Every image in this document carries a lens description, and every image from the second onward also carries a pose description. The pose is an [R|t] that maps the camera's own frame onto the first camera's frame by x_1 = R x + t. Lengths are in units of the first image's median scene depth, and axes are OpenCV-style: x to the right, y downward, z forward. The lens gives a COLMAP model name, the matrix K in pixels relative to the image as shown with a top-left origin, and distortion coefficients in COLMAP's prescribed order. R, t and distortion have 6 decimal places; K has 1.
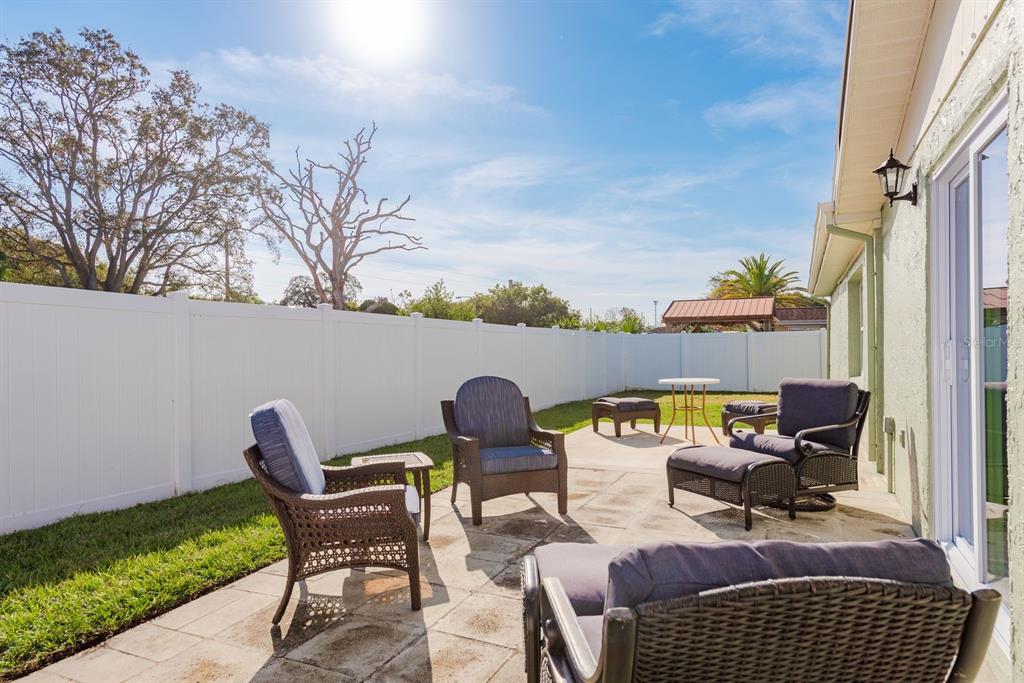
lens RADIAL K [[601.9, 0, 512.0], [0, 601.9, 341.5], [0, 0, 1]] dist [0.025430, -0.000288]
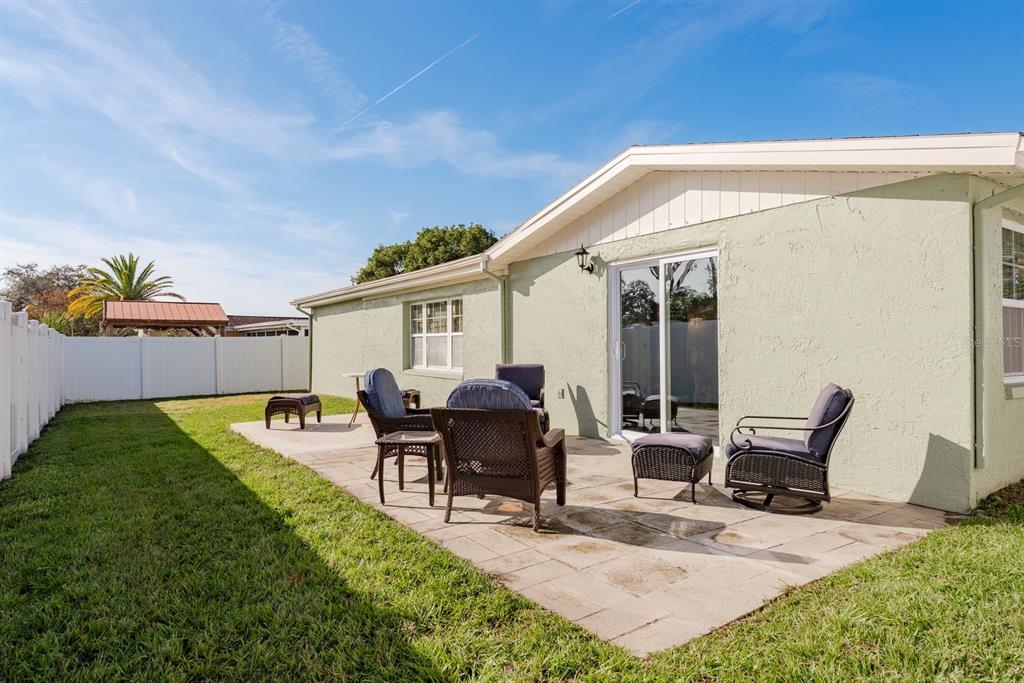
lens RADIAL K [[601.9, 0, 512.0], [0, 601.9, 341.5], [0, 0, 1]] dist [0.025430, -0.000288]
pose [[0.488588, 0.007225, 0.872485, -1.172078], [0.003389, 0.999942, -0.010178, 0.020388], [-0.872508, 0.007930, 0.488536, 0.245077]]
